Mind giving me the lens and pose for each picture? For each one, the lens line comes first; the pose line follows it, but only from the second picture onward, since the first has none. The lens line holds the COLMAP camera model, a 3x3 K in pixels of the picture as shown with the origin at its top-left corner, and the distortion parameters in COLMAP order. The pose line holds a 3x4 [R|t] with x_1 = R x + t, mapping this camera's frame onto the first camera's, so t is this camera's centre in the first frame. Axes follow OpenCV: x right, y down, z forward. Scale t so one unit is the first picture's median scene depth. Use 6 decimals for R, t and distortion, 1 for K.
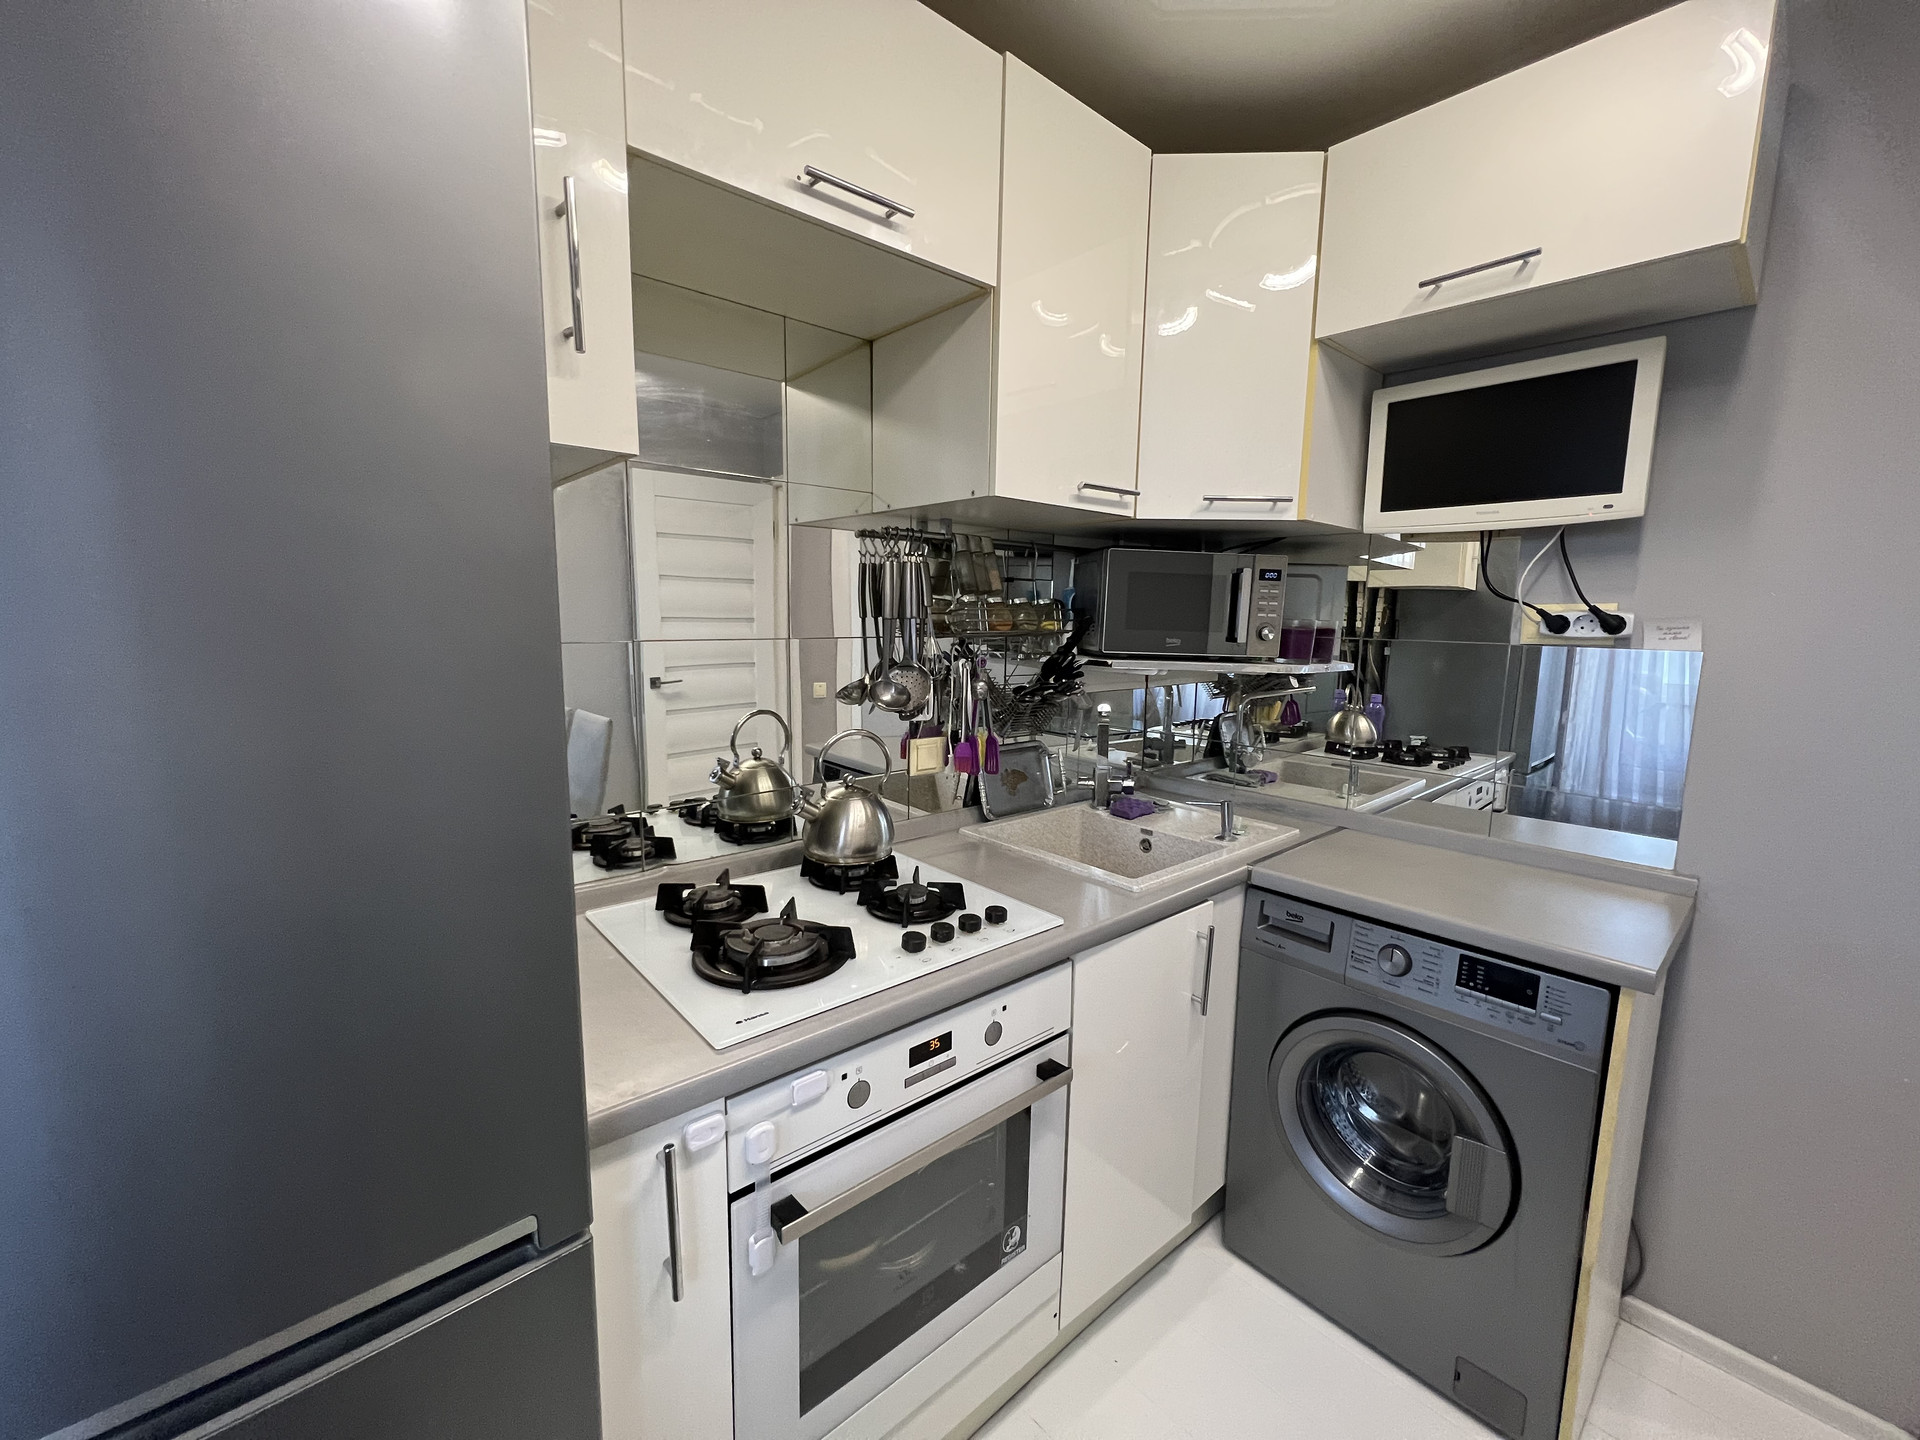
lens RADIAL K [[774.1, 0, 950.9], [0, 774.1, 721.1], [0, 0, 1]] dist [-0.002004, 0.002425]
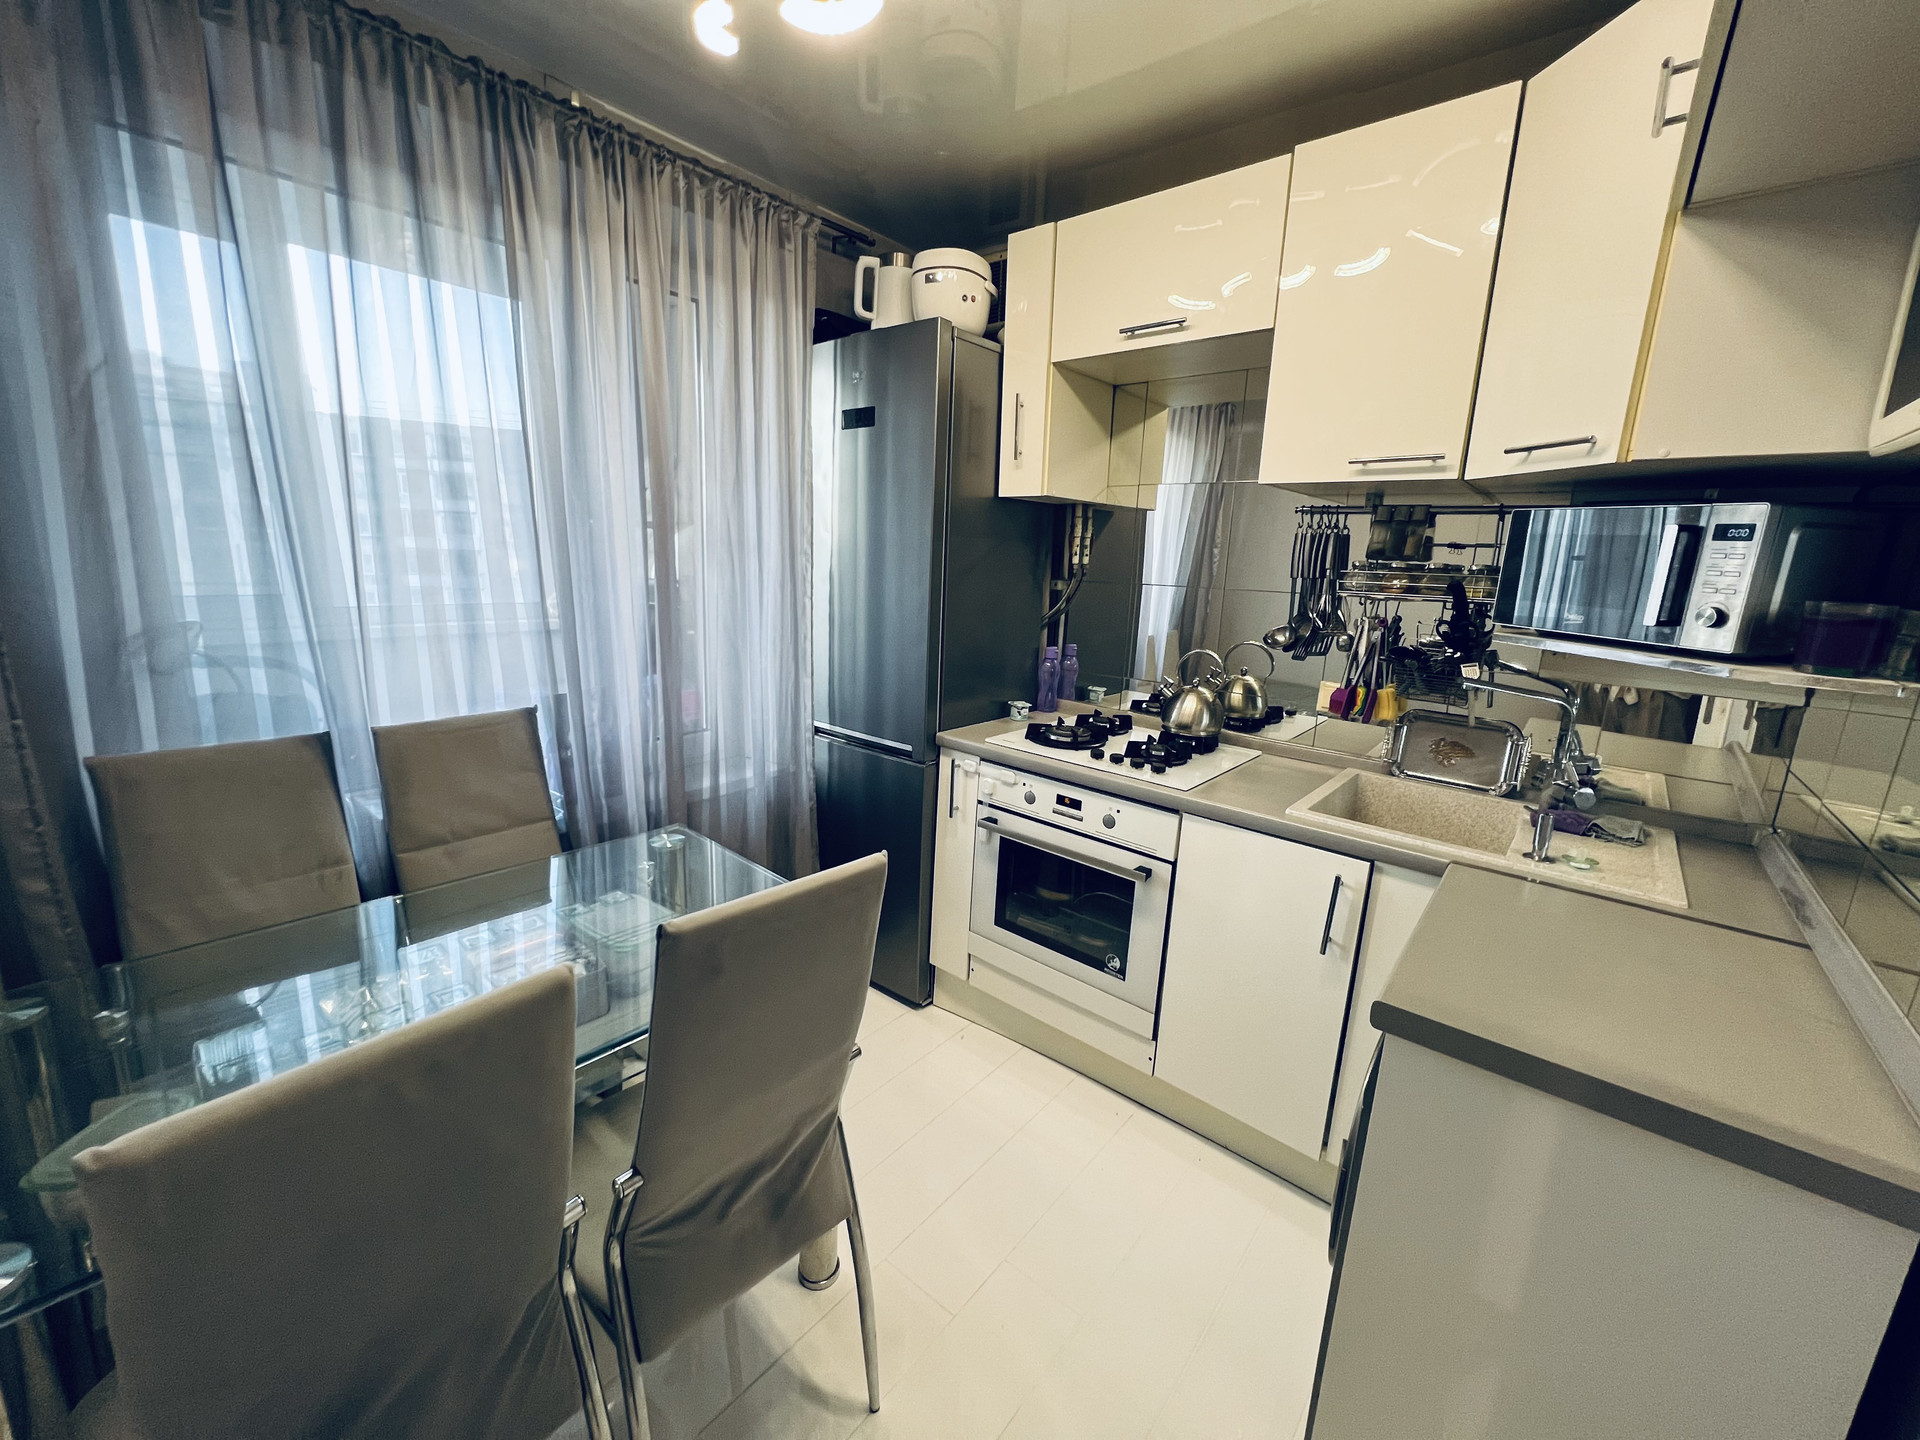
lens RADIAL K [[762.6, 0, 956.3], [0, 762.6, 713.7], [0, 0, 1]] dist [0.000531, 0.000034]
pose [[0.151035, 0.199117, -0.968267, 1.199556], [-0.167464, 0.970500, 0.173454, -0.040926], [0.974240, 0.135953, 0.179924, 0.271117]]
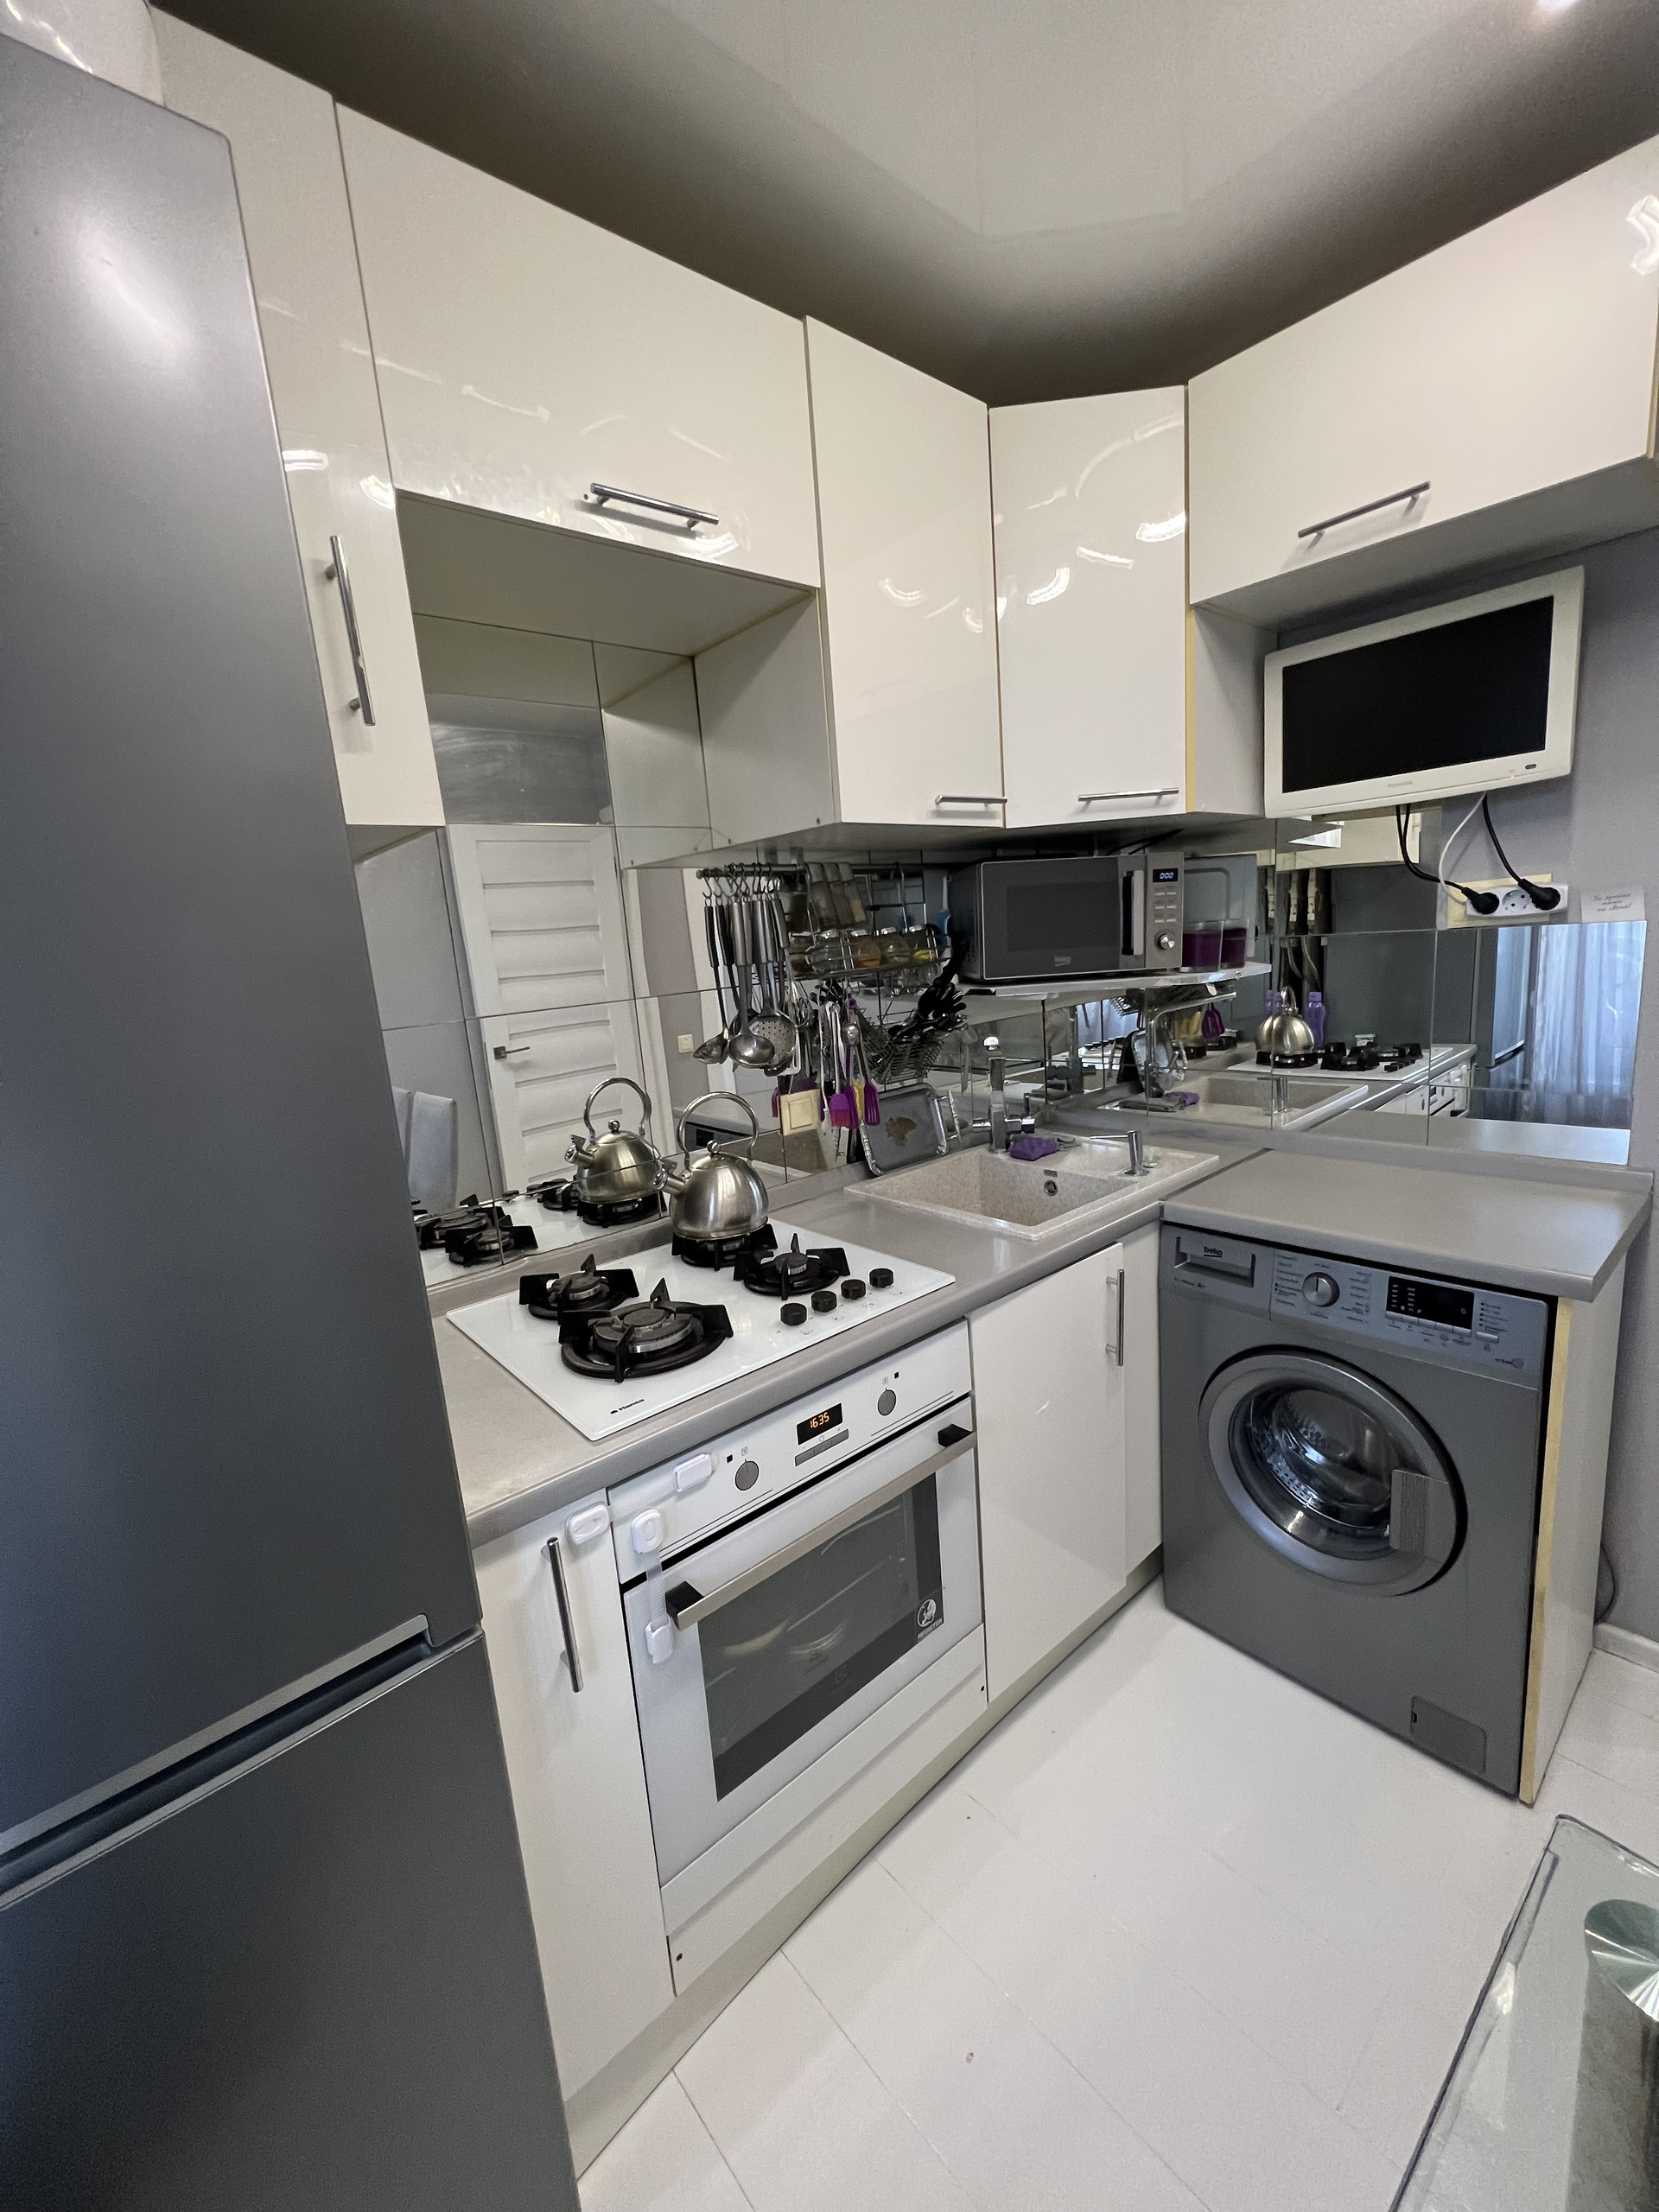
lens RADIAL K [[892.8, 0, 834.1], [0, 892.8, 1104.9], [0, 0, 1]] dist [0.002673, 0.000484]
pose [[0.995764, -0.090030, -0.018652, 0.033991], [0.090841, 0.994682, 0.048538, -0.012413], [0.014183, -0.050026, 0.998647, -0.054573]]
